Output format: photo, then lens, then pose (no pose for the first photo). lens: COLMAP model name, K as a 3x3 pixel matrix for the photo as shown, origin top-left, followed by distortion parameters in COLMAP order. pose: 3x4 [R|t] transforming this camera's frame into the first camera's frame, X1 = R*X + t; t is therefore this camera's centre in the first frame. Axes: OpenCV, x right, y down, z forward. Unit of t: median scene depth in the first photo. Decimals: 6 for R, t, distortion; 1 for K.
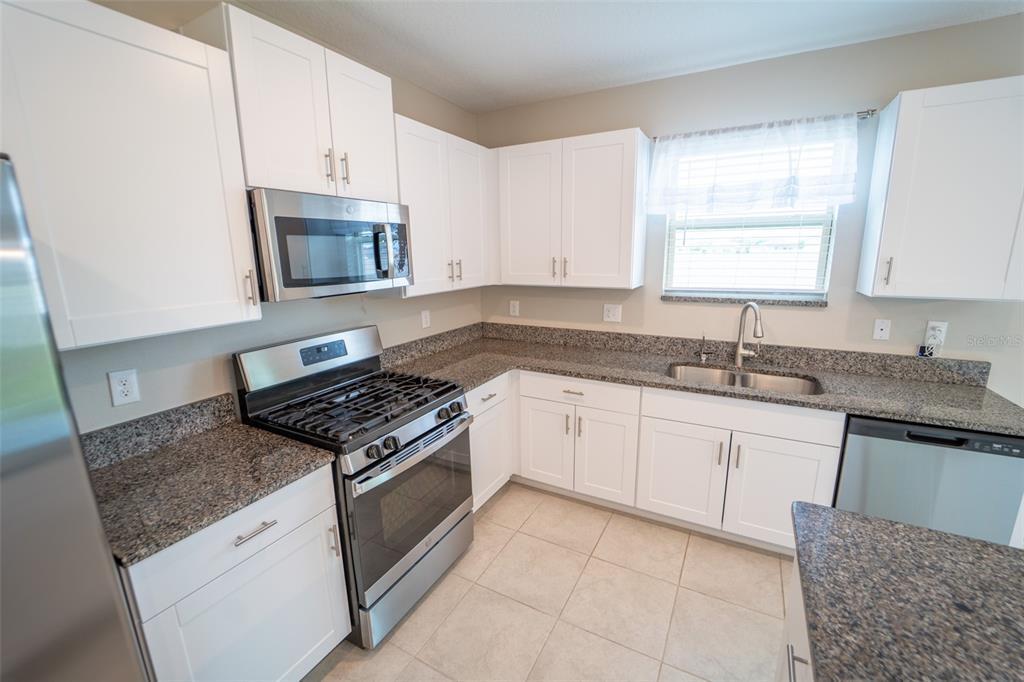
lens RADIAL K [[418.4, 0, 512.0], [0, 418.4, 341.0], [0, 0, 1]] dist [-0.024059, 0.000909]
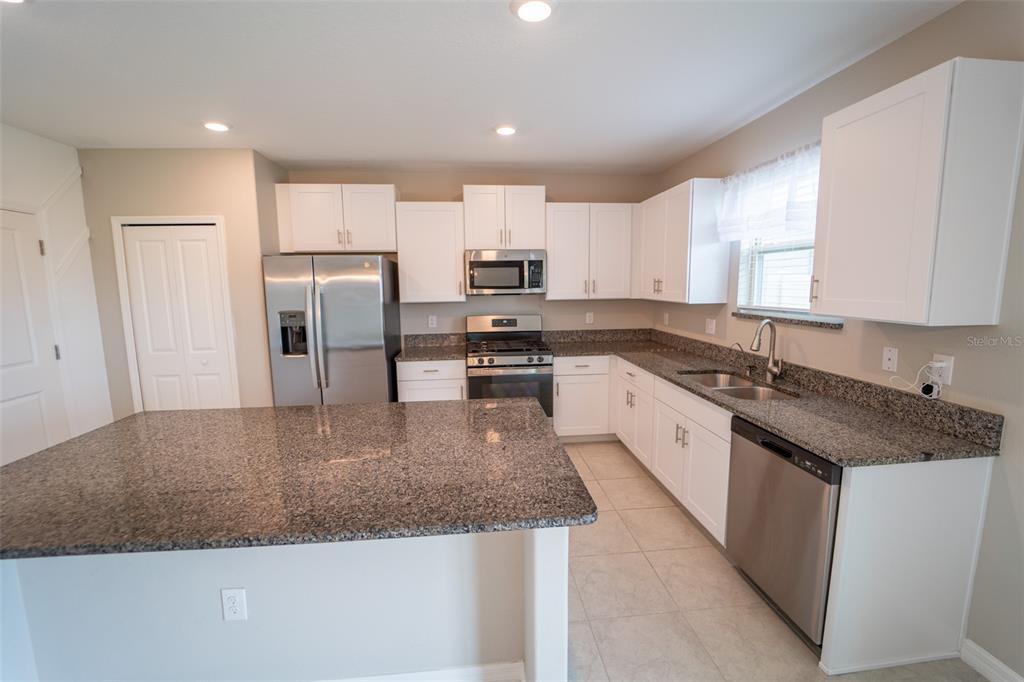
lens RADIAL K [[416.7, 0, 513.7], [0, 416.7, 340.5], [0, 0, 1]] dist [-0.022690, 0.000750]
pose [[0.568877, 0.120753, -0.813510, 1.136650], [-0.168482, 0.985294, 0.028434, 0.041494], [0.804980, 0.120886, 0.580856, -0.140282]]
